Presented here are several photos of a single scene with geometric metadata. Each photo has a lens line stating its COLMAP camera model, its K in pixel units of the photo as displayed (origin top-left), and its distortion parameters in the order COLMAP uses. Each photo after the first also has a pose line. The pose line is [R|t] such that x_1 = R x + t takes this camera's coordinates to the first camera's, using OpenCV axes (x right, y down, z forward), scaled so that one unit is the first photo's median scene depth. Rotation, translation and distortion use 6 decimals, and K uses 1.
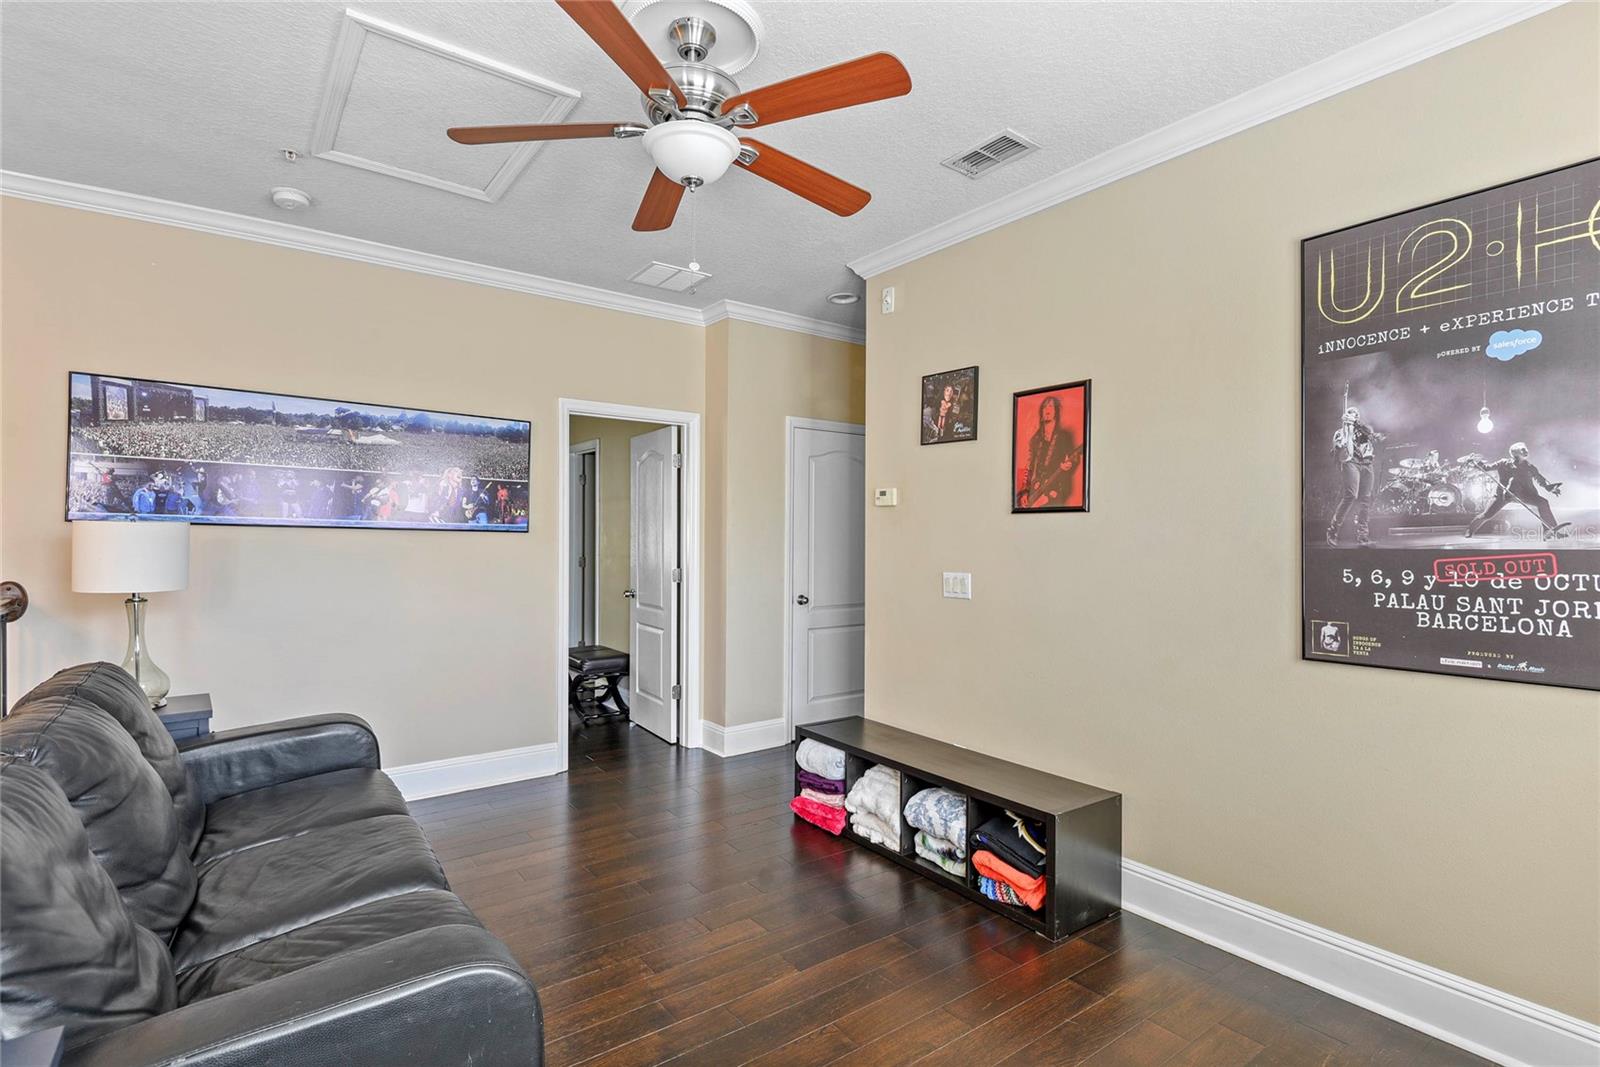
lens RADIAL K [[773.3, 0, 807.1], [0, 773.3, 530.0], [0, 0, 1]] dist [0.002693, -0.000974]
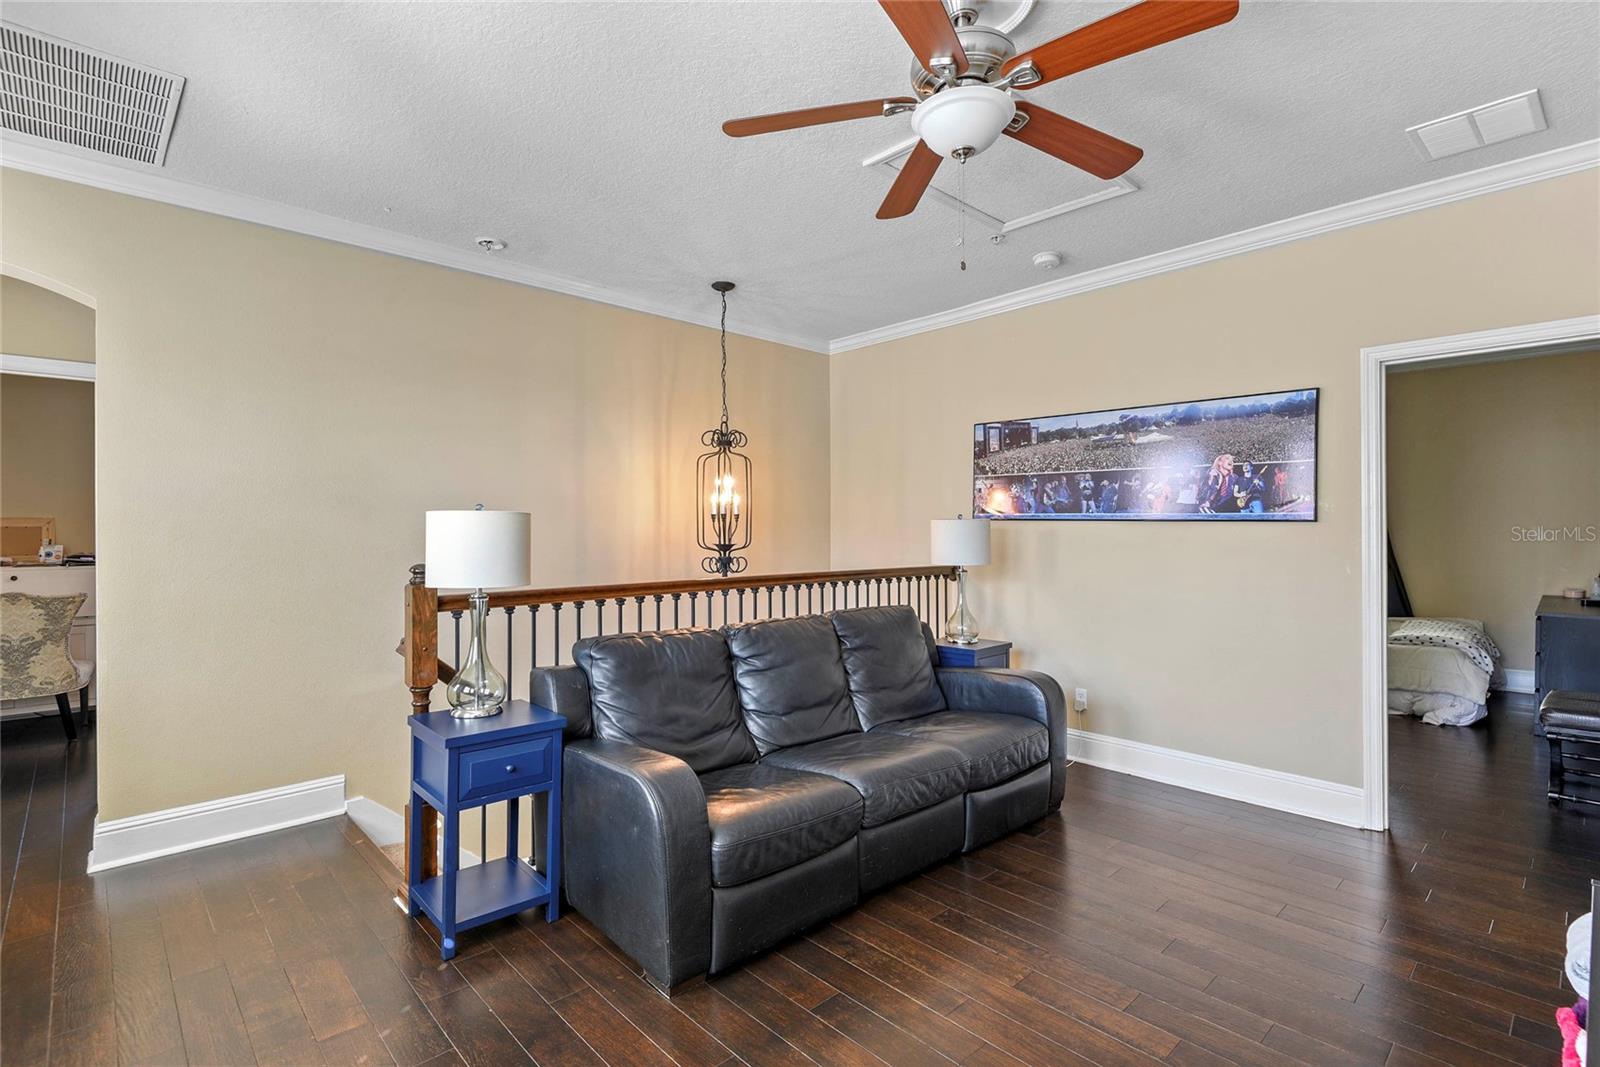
lens RADIAL K [[773.3, 0, 809.4], [0, 773.3, 523.3], [0, 0, 1]] dist [0.002693, -0.000974]
pose [[0.097170, -0.019266, -0.995081, 0.475433], [0.009971, 0.999781, -0.018383, 0.017301], [0.995218, -0.008136, 0.097341, 0.430241]]
